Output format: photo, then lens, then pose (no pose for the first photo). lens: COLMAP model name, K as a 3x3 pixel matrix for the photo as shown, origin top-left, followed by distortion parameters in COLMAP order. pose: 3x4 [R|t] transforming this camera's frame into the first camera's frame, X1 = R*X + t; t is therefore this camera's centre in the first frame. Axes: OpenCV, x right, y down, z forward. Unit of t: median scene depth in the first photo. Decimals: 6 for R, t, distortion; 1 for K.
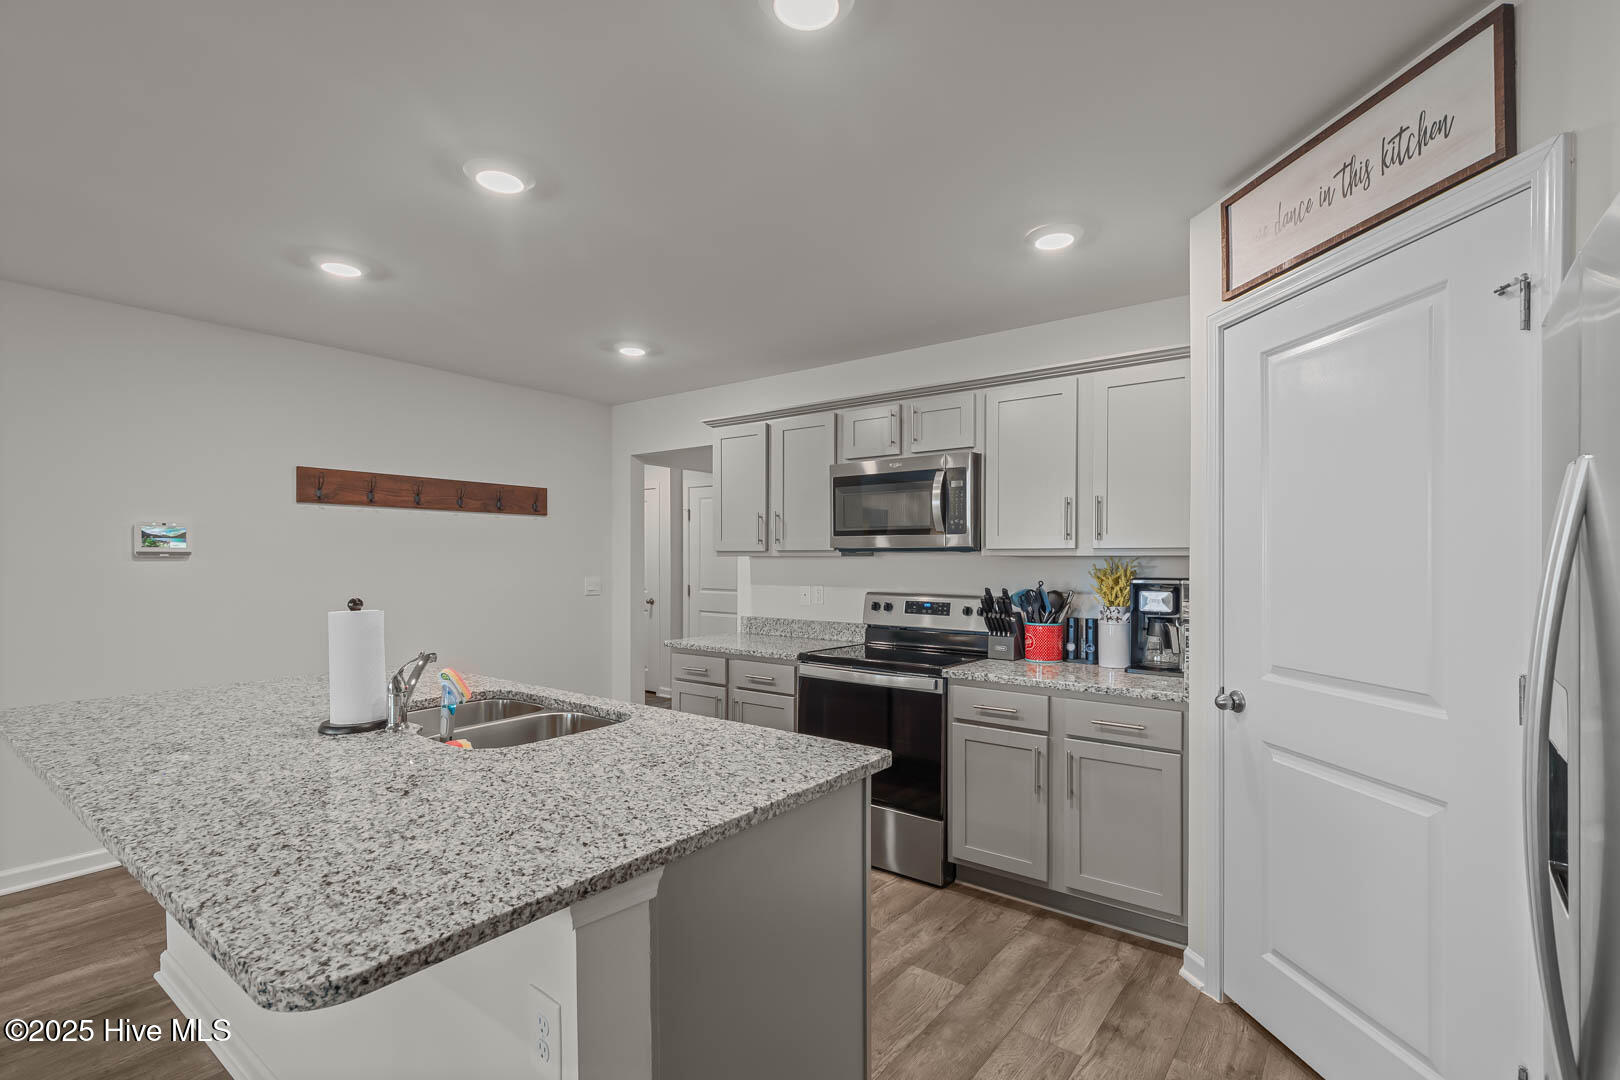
lens RADIAL K [[735.2, 0, 843.6], [0, 735.2, 556.4], [0, 0, 1]] dist [0.008891, -0.001660]
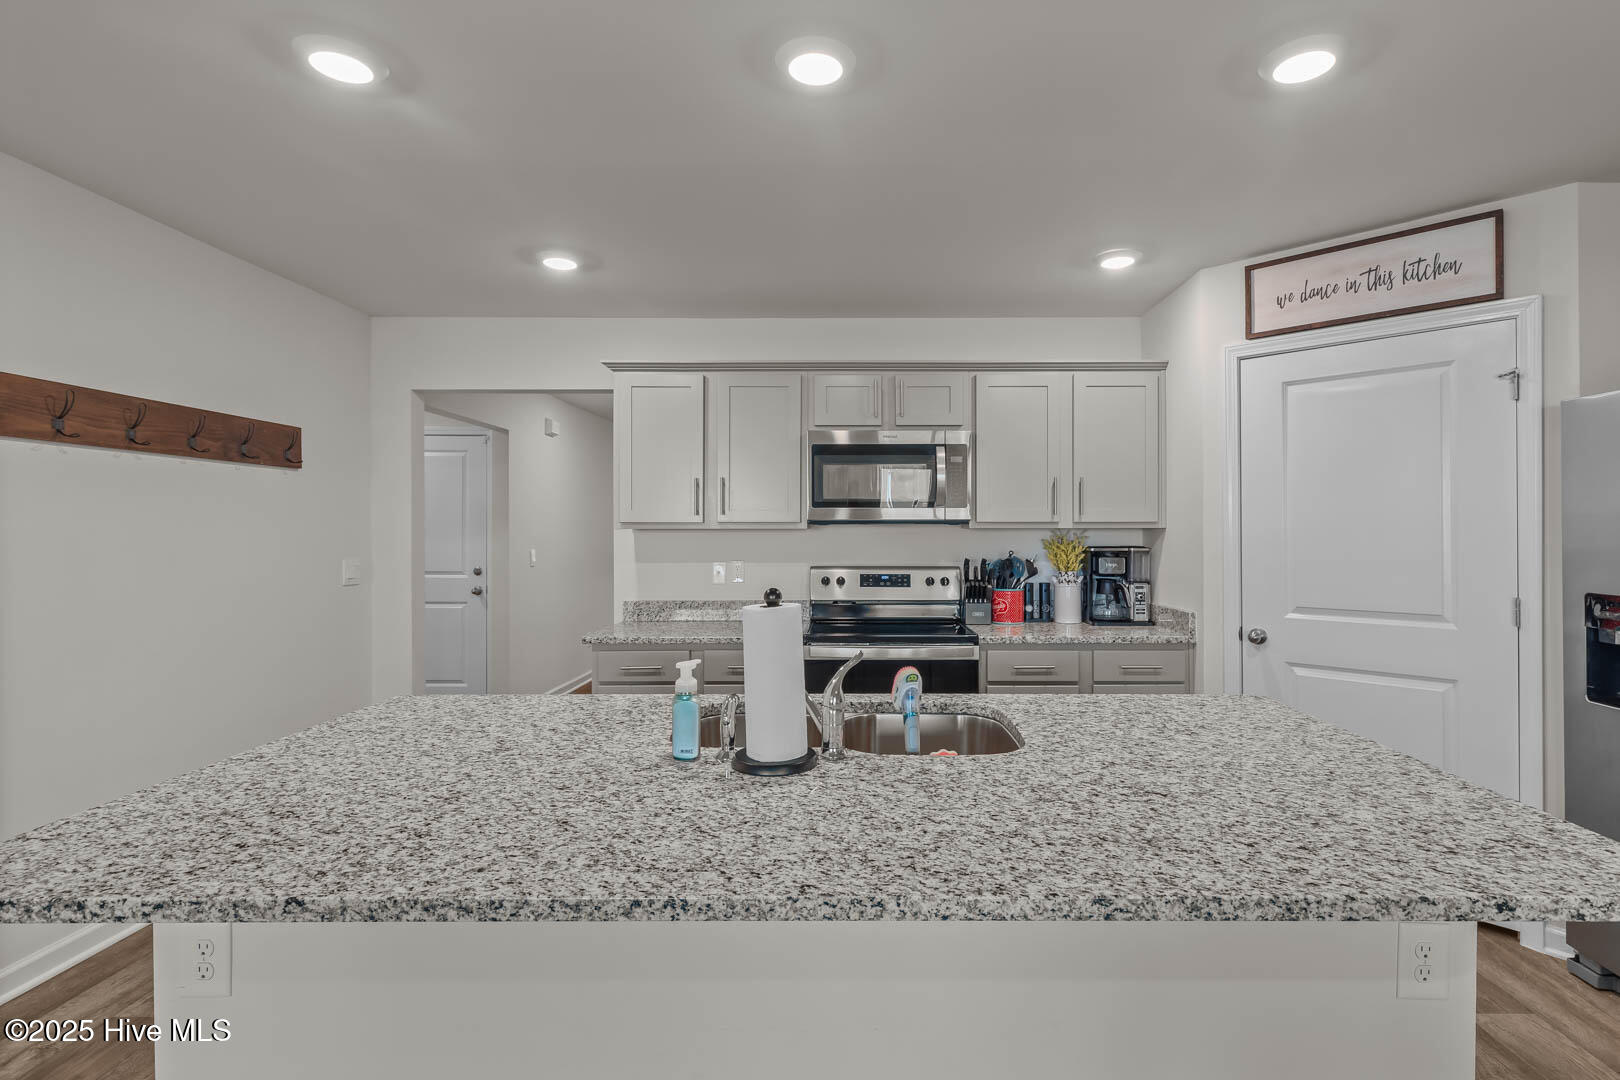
lens RADIAL K [[777.5, 0, 867.8], [0, 777.5, 522.8], [0, 0, 1]] dist [0.005580, -0.000617]
pose [[0.805040, 0.002513, 0.593215, -0.639688], [0.000882, 0.999985, -0.005432, -0.003118], [-0.593220, 0.004897, 0.805026, 0.194581]]
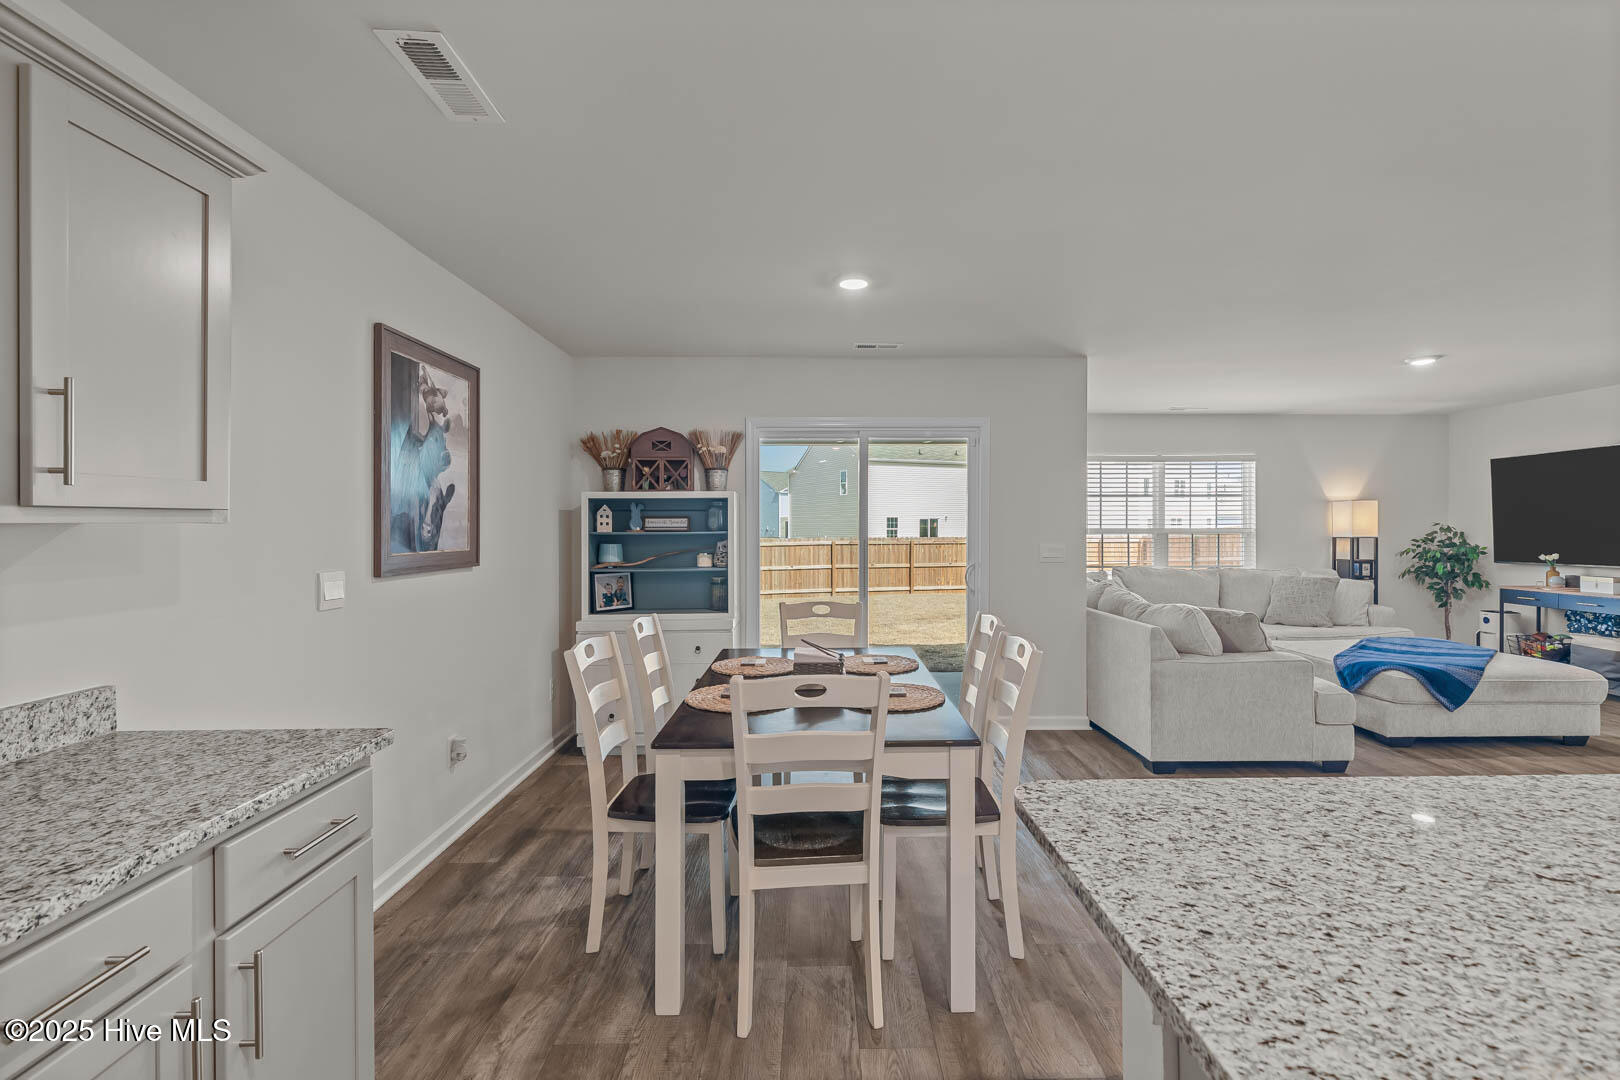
lens RADIAL K [[735.2, 0, 827.8], [0, 735.2, 525.7], [0, 0, 1]] dist [0.008891, -0.001660]
pose [[-0.793555, 0.000070, -0.608498, 0.146534], [0.001582, 0.999997, -0.001947, 0.001296], [0.608496, -0.002508, -0.793553, 0.500984]]
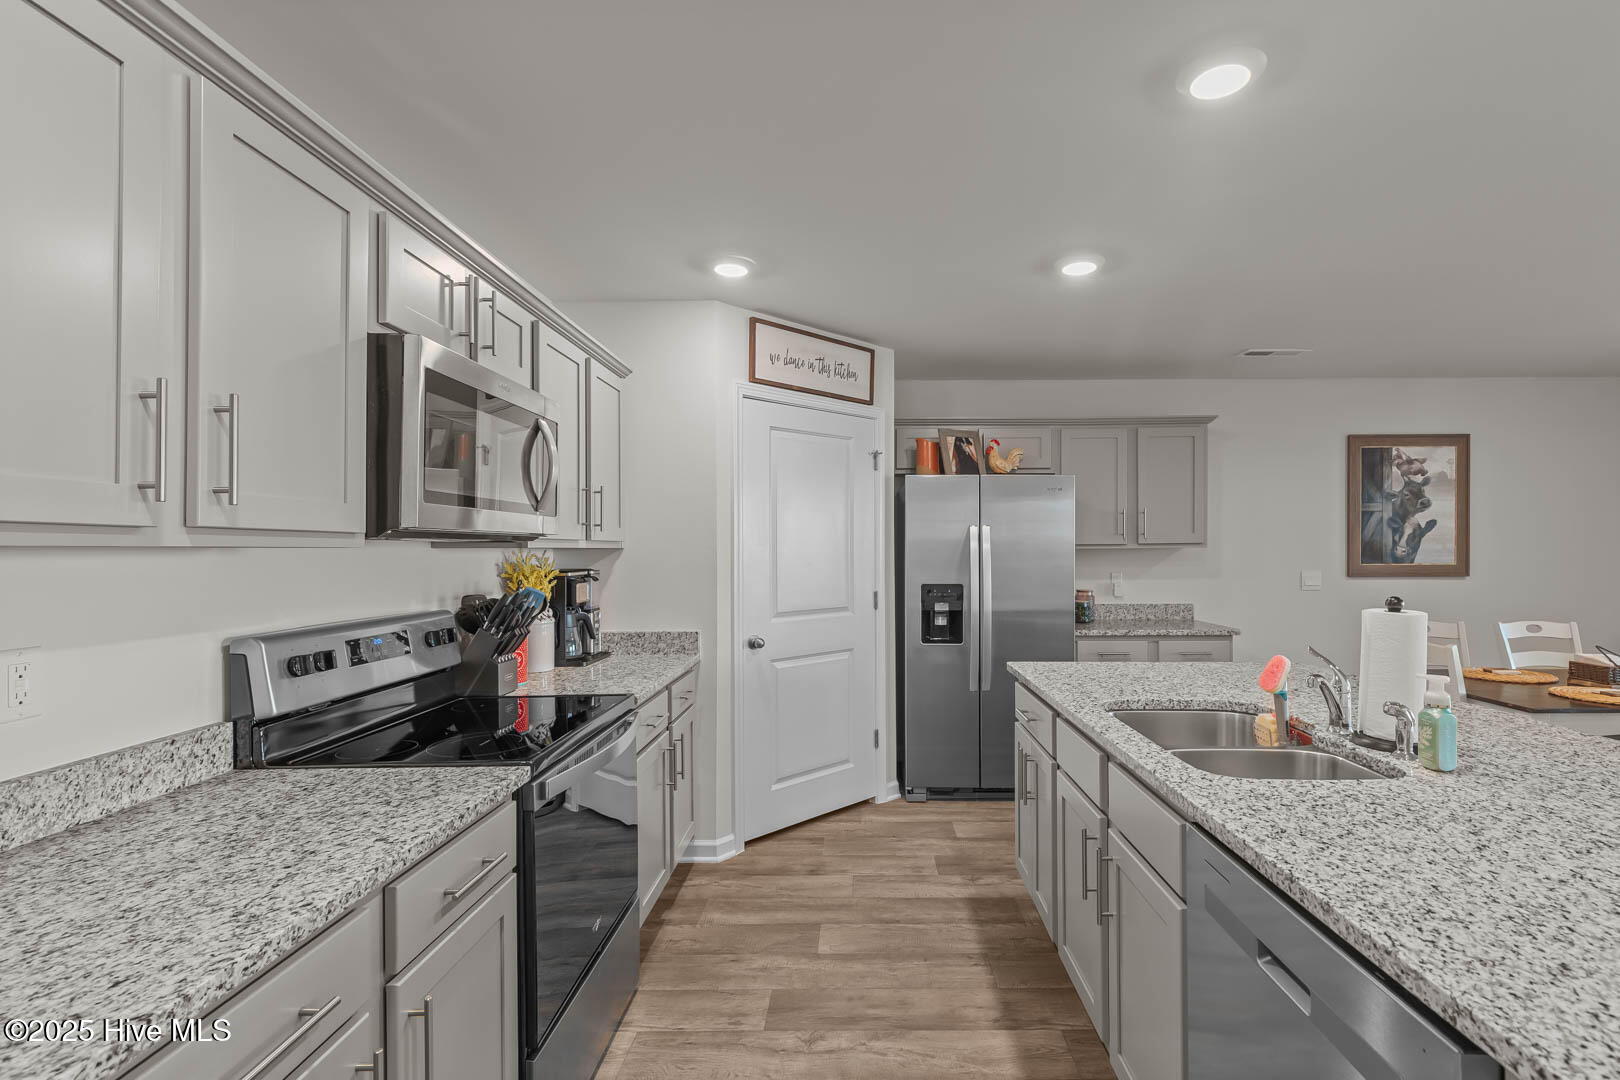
lens RADIAL K [[735.2, 0, 843.7], [0, 735.2, 547.5], [0, 0, 1]] dist [0.008891, -0.001660]
pose [[-0.573890, 0.003603, 0.818925, -0.605635], [0.001647, 0.999993, -0.003245, 0.001527], [-0.818931, -0.000513, -0.573892, 1.245337]]
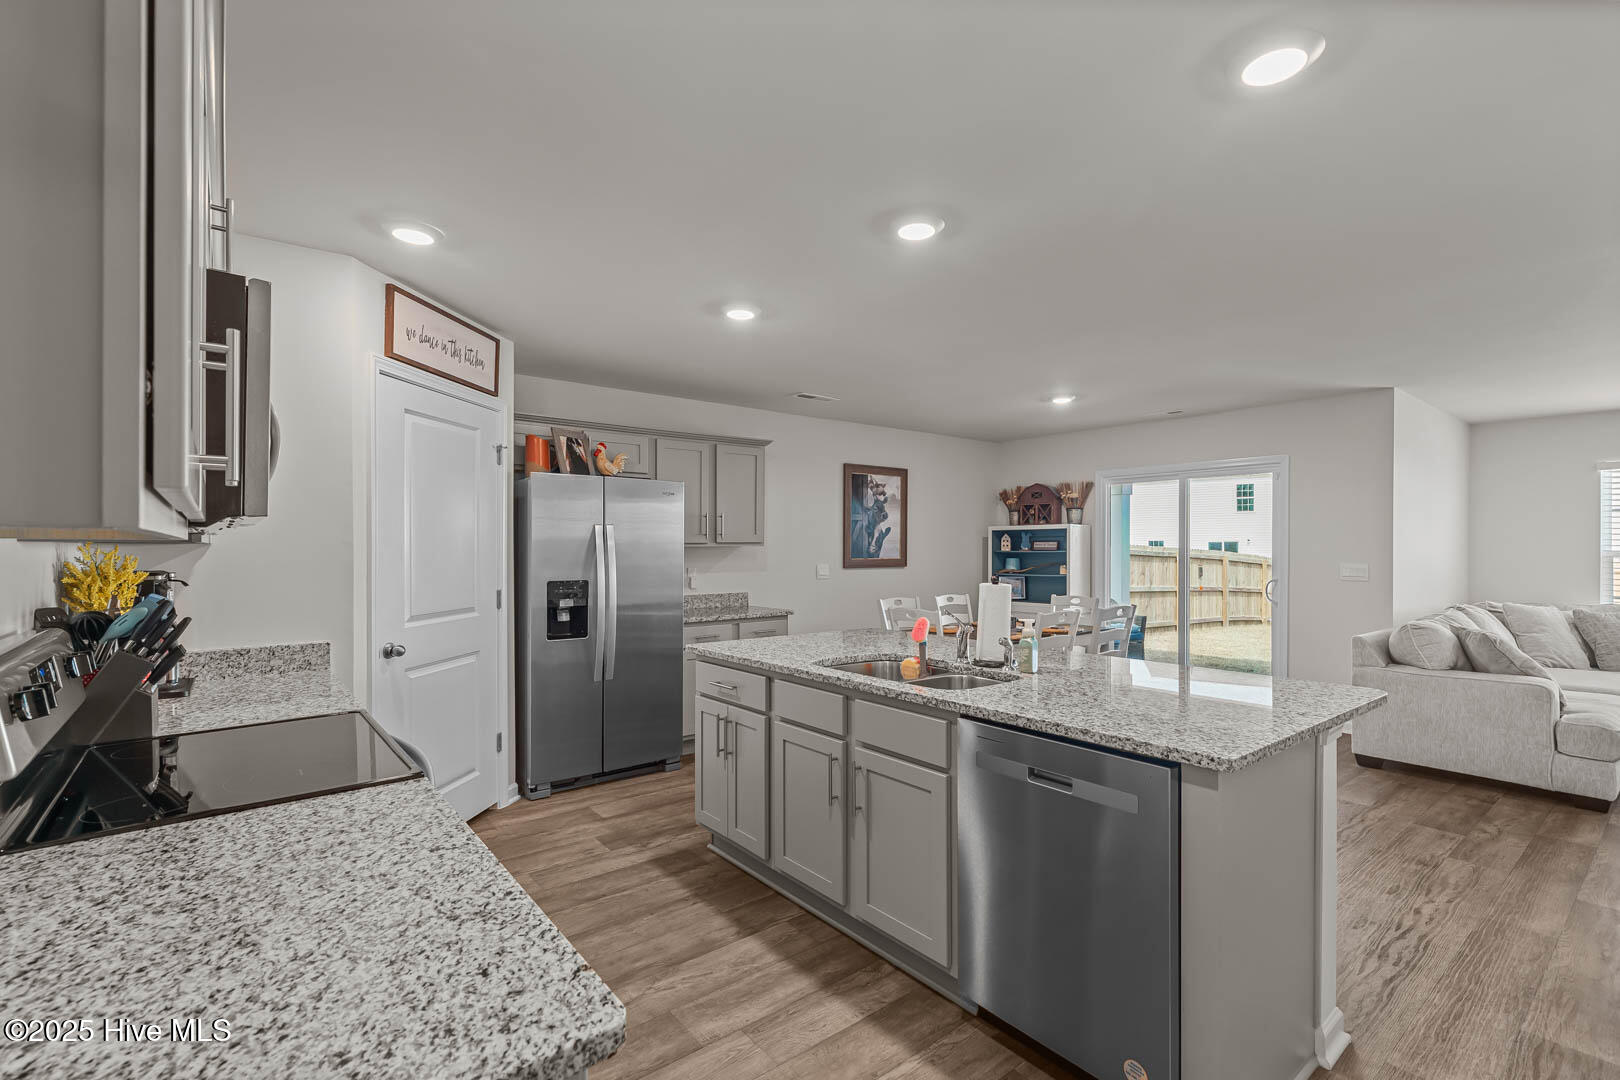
lens RADIAL K [[735.2, 0, 810.0], [0, 735.2, 550.5], [0, 0, 1]] dist [0.008891, -0.001660]
pose [[-0.960566, -0.001558, 0.278049, -0.434234], [-0.000827, 0.999996, 0.002743, 0.003520], [-0.278052, 0.002405, -0.960563, 1.512326]]
